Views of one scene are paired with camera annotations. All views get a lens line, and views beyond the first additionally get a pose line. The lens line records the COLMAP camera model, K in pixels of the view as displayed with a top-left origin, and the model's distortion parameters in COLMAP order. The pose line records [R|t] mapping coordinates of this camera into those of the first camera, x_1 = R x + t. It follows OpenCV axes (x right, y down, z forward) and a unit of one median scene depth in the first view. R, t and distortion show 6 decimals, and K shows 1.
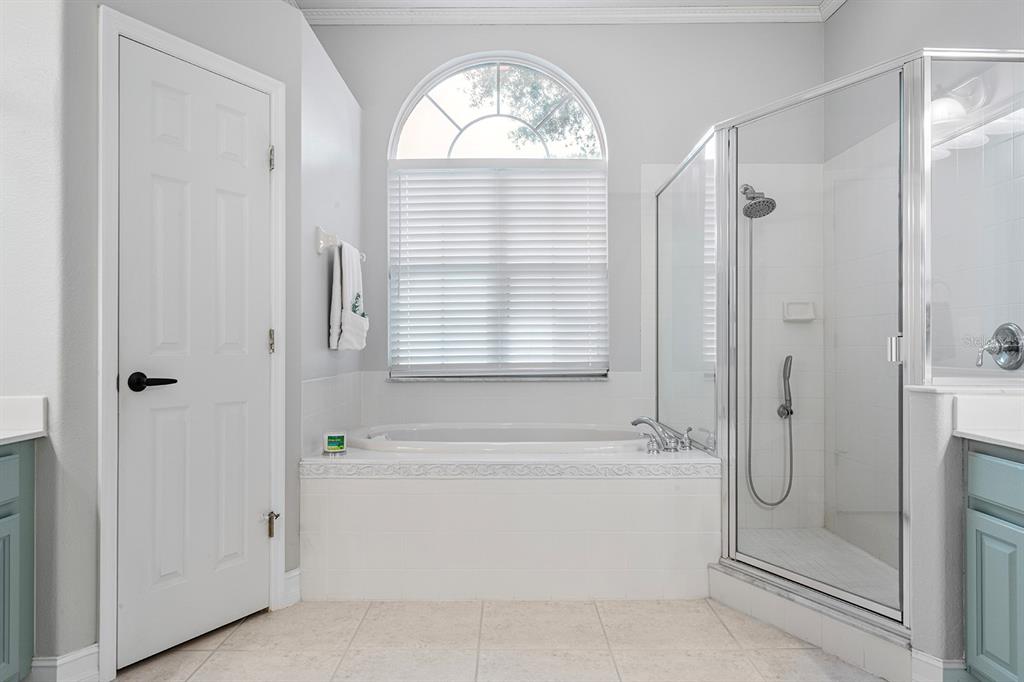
lens RADIAL K [[688.4, 0, 509.1], [0, 688.4, 339.1], [0, 0, 1]] dist [0.011011, -0.002237]
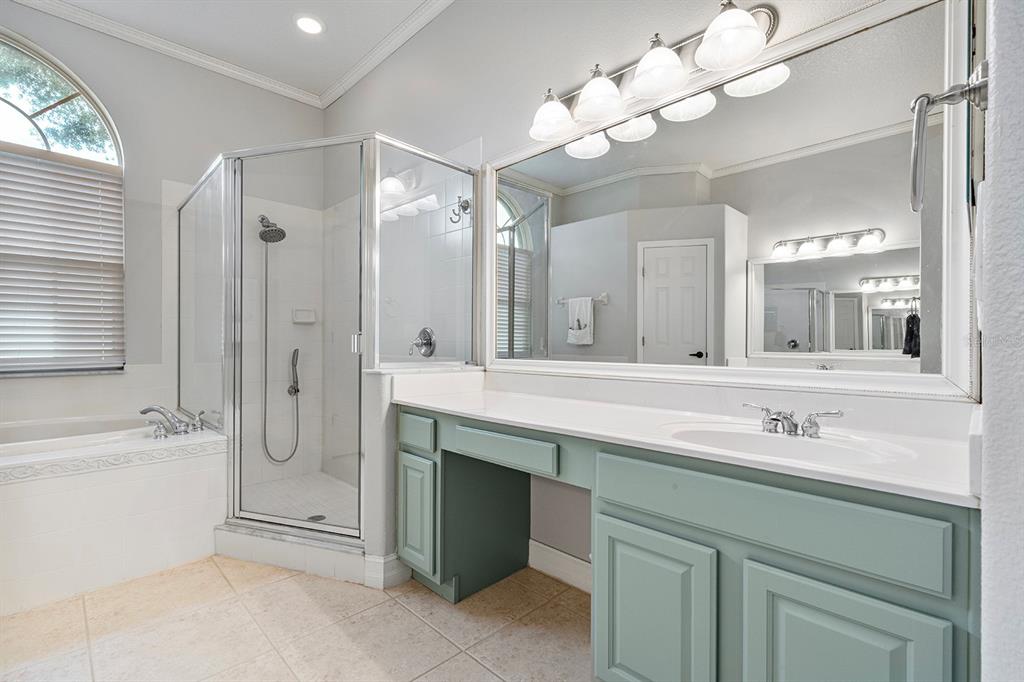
lens RADIAL K [[469.1, 0, 508.0], [0, 469.1, 337.5], [0, 0, 1]] dist [-0.000062, 0.000167]
pose [[0.712681, 0.009841, 0.701419, 0.089175], [-0.009896, 0.999943, -0.003975, 0.002365], [-0.701418, -0.004108, 0.712738, 0.088605]]
